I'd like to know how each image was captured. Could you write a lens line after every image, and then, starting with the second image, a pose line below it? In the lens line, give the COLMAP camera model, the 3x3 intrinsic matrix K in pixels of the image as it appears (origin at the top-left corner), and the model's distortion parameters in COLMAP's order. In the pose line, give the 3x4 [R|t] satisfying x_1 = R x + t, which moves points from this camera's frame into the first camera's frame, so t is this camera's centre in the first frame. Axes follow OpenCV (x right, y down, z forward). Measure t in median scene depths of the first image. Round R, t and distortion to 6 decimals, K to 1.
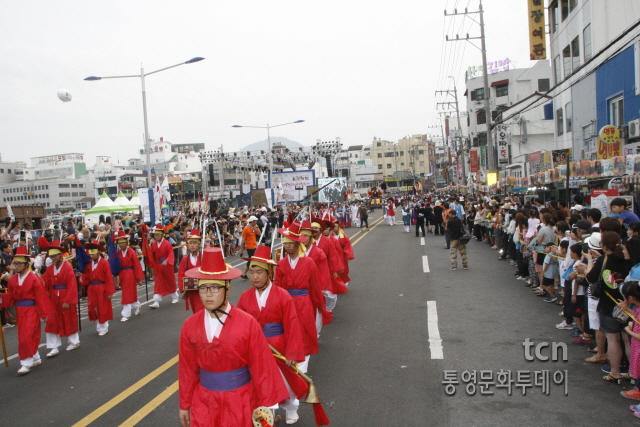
lens RADIAL K [[523.0, 0, 316.9], [0, 523.0, 225.3], [0, 0, 1]] dist [-0.175969, 0.163671]
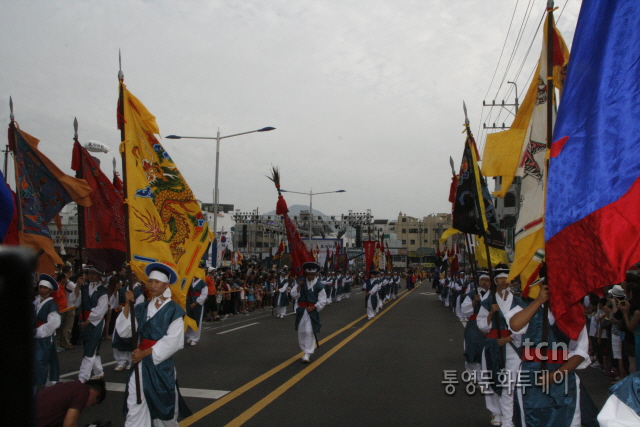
lens RADIAL K [[523.0, 0, 316.9], [0, 523.0, 225.3], [0, 0, 1]] dist [-0.175969, 0.163671]
pose [[0.995784, 0.081708, -0.041699, -0.012065], [-0.086553, 0.987464, -0.132001, 0.005865], [0.030390, 0.135054, 0.990372, -0.021727]]
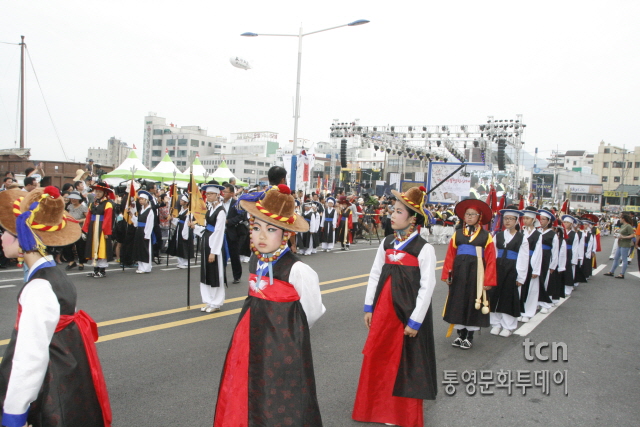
lens RADIAL K [[523.0, 0, 316.9], [0, 523.0, 225.3], [0, 0, 1]] dist [-0.175969, 0.163671]
pose [[0.909469, 0.137557, -0.392357, 0.053298], [-0.137168, 0.990118, 0.029177, -0.007688], [0.392493, 0.027283, 0.919350, 0.204188]]
